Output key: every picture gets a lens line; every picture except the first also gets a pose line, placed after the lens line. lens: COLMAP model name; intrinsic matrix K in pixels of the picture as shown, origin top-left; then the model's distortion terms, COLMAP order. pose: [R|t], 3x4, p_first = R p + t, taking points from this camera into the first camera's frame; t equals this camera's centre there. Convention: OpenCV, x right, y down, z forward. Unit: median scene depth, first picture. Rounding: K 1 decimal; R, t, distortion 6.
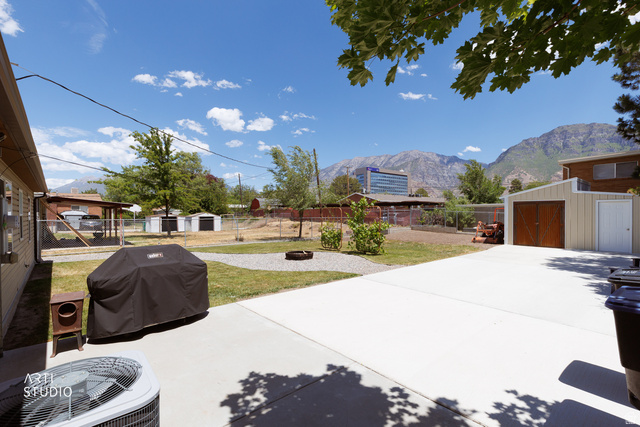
lens RADIAL K [[292.6, 0, 319.0], [0, 292.6, 217.0], [0, 0, 1]] dist [0.001540, 0.001209]
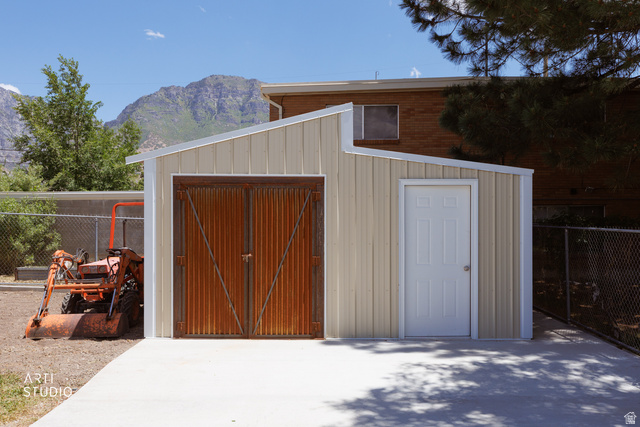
lens RADIAL K [[623.8, 0, 321.0], [0, 623.8, 217.3], [0, 0, 1]] dist [0.016058, 0.000000]
pose [[0.654017, 0.006099, 0.756455, 0.280981], [0.005714, 0.999899, -0.013002, -0.005674], [-0.756458, 0.012825, 0.653916, 0.462027]]
